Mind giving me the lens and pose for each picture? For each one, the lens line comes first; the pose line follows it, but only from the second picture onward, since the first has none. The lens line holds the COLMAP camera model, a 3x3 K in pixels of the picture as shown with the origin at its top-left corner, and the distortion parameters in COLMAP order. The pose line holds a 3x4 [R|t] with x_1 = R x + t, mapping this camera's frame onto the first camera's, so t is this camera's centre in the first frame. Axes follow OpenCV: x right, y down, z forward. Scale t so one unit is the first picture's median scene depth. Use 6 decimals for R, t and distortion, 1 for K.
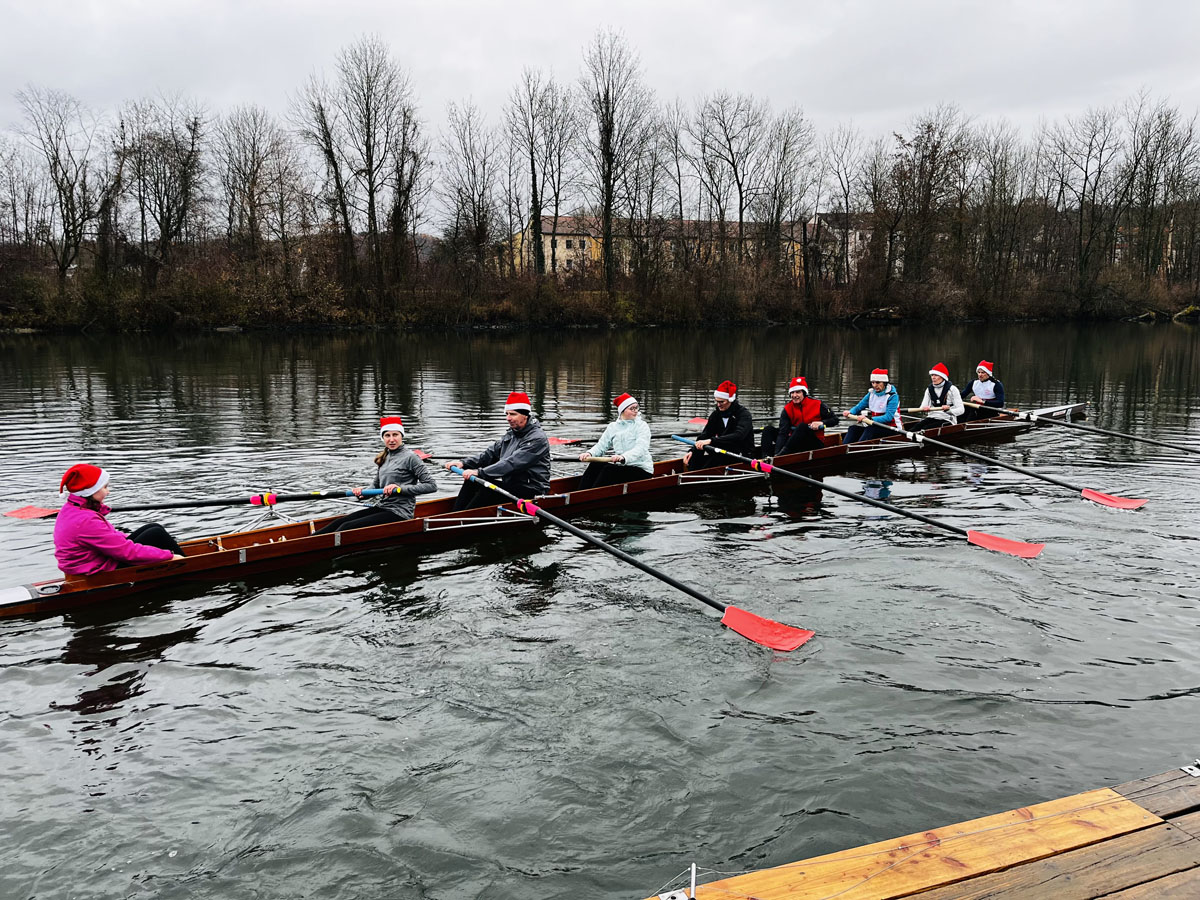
lens RADIAL K [[907.0, 0, 593.4], [0, 907.0, 443.0], [0, 0, 1]] dist [0.060048, -0.083967]
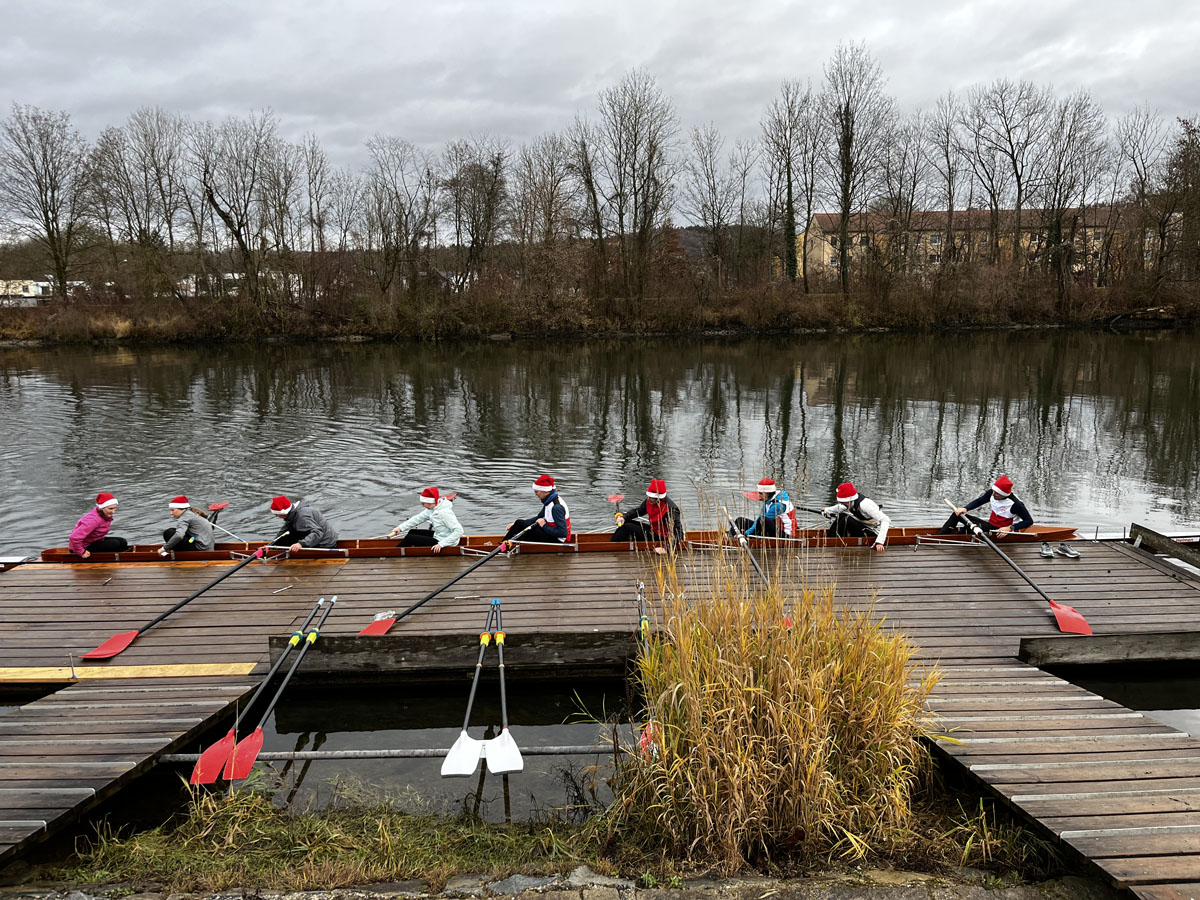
lens RADIAL K [[911.8, 0, 600.0], [0, 911.8, 454.1], [0, 0, 1]] dist [0.057569, -0.074011]
pose [[0.940152, 0.043847, -0.337923, 0.120940], [-0.036518, 0.998940, 0.028018, -0.004718], [0.338793, -0.014001, 0.940757, -0.087465]]
